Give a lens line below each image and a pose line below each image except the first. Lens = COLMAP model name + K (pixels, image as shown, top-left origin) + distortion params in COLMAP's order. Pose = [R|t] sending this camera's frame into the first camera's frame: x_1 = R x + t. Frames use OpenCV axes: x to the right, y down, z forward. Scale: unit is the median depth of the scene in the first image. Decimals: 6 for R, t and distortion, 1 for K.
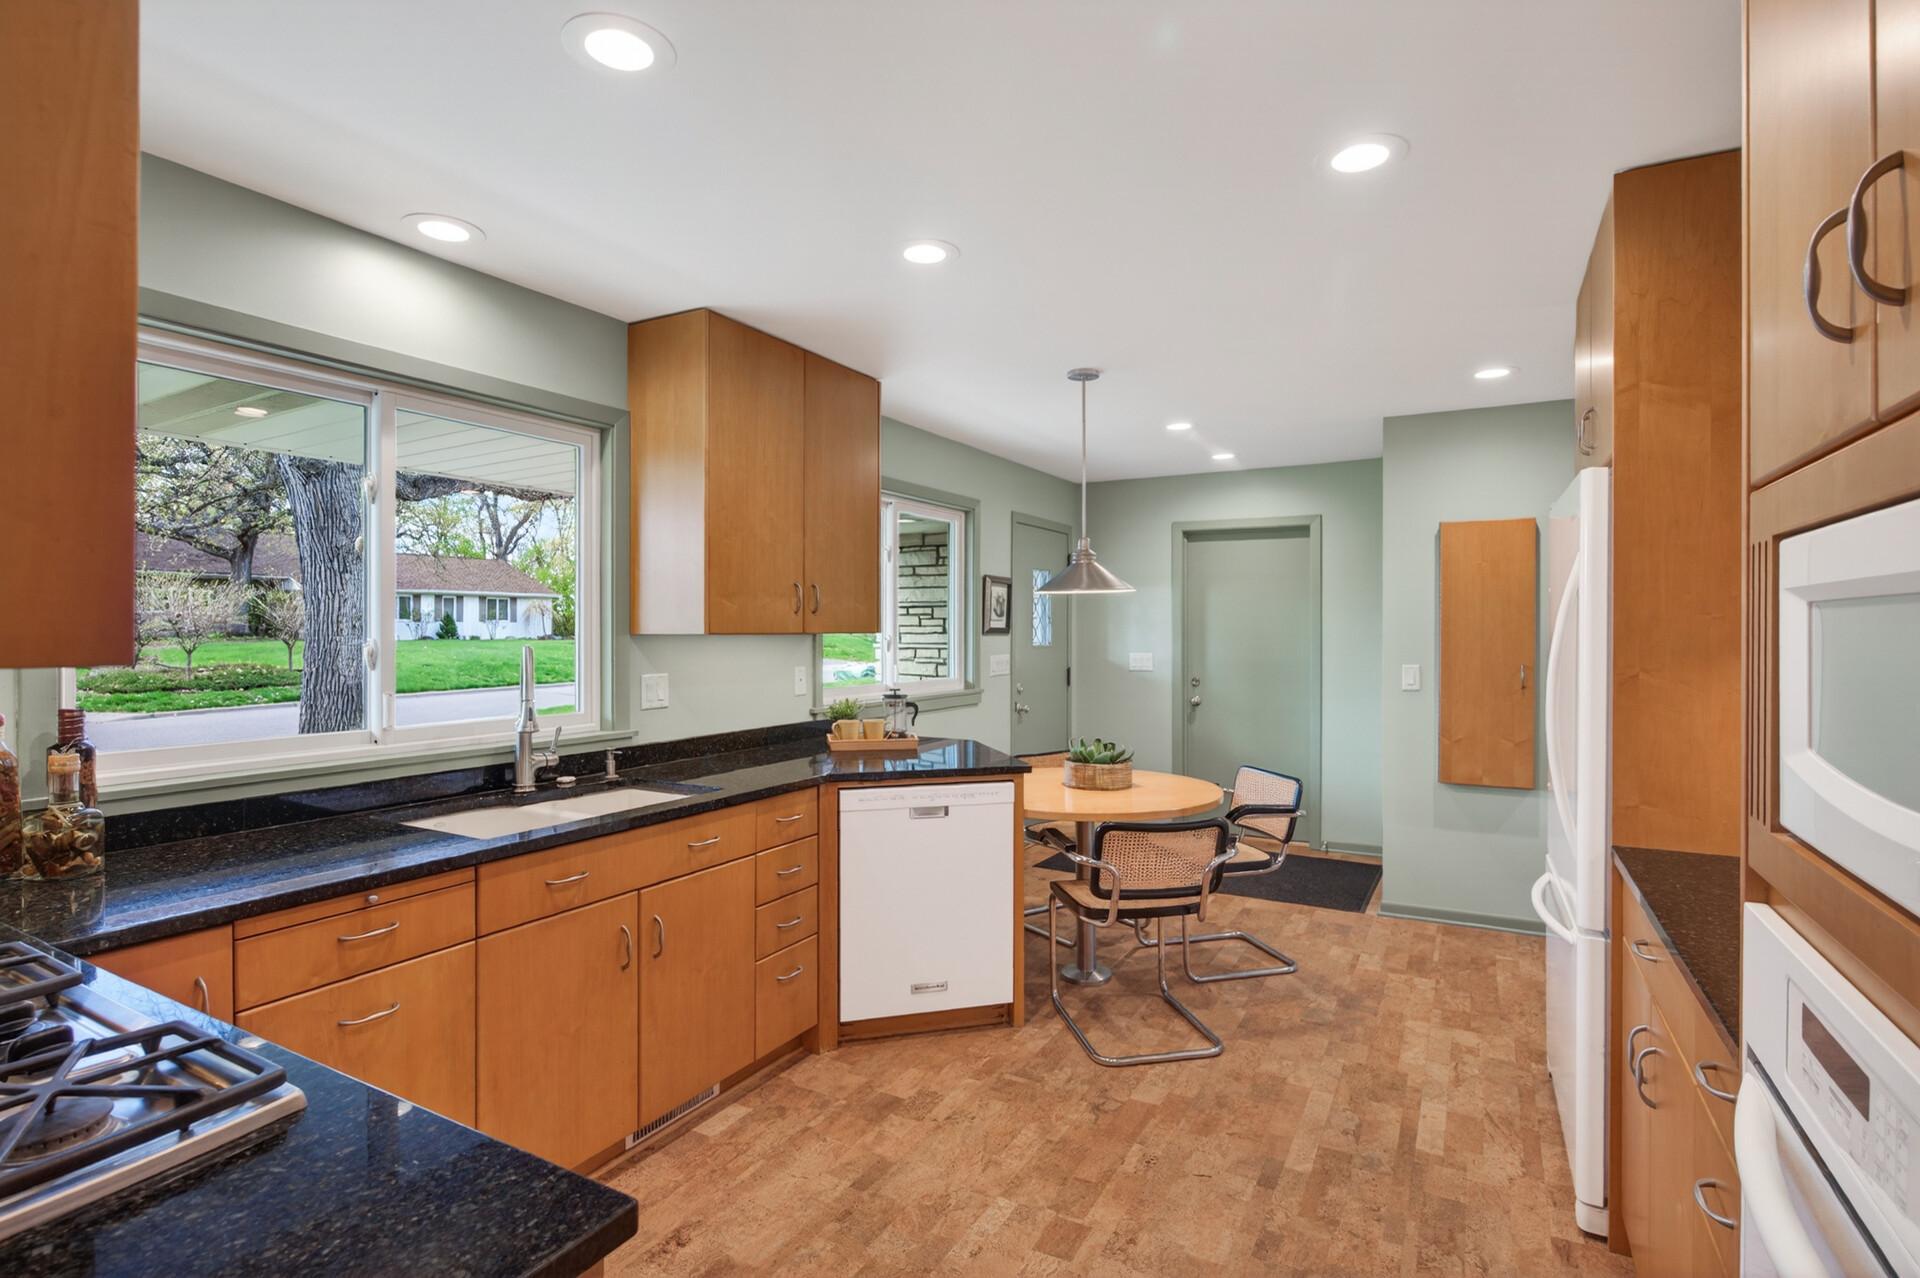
lens RADIAL K [[939.9, 0, 958.8], [0, 939.9, 636.3], [0, 0, 1]] dist [-0.000325, -0.000058]
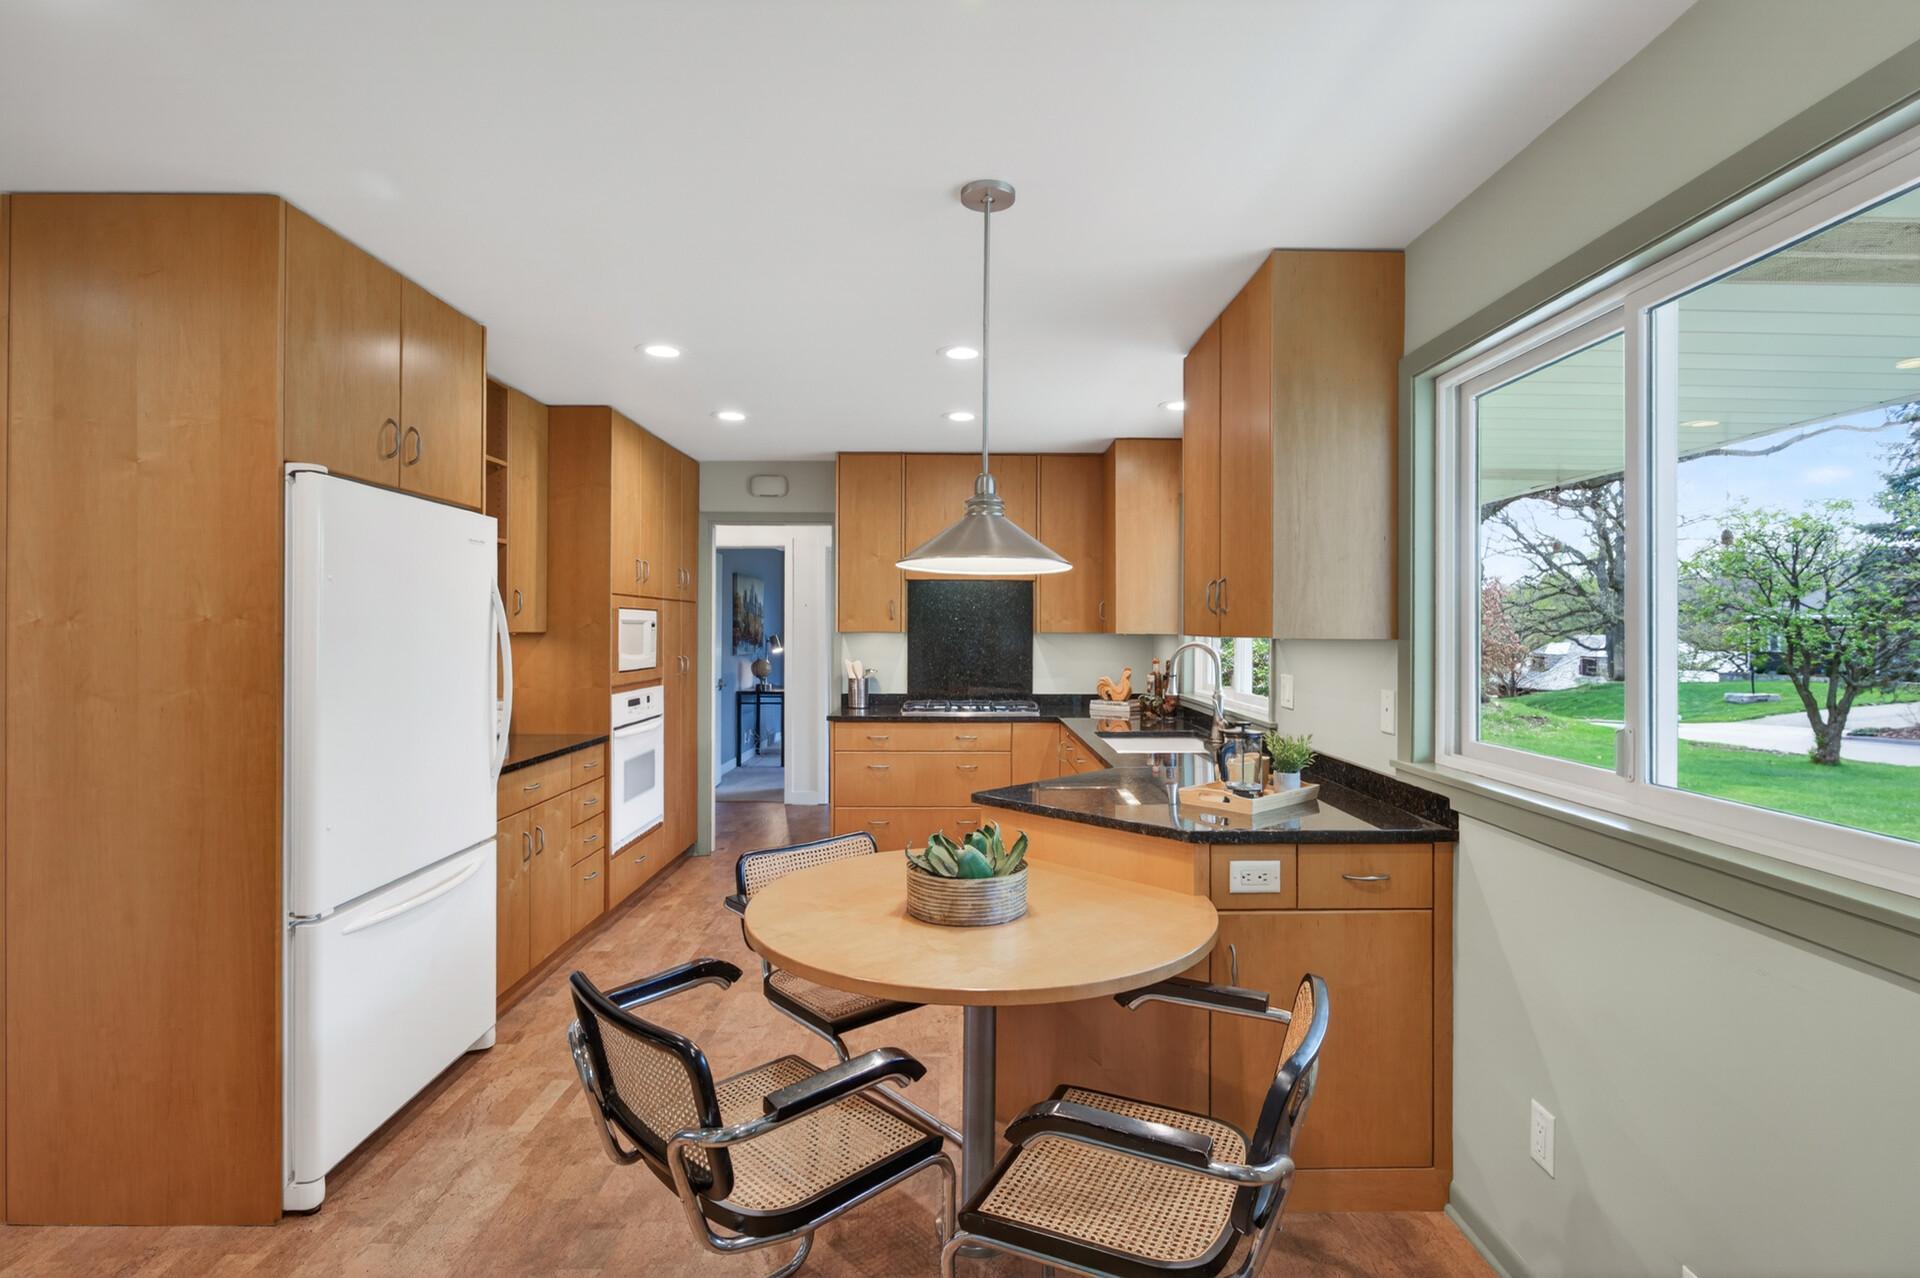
lens RADIAL K [[939.9, 0, 962.6], [0, 939.9, 634.0], [0, 0, 1]] dist [-0.000325, -0.000058]
pose [[-0.868435, -0.002532, -0.495796, 0.553886], [-0.004923, 0.999982, 0.003517, -0.002568], [0.495778, 0.005495, -0.868432, 1.912523]]
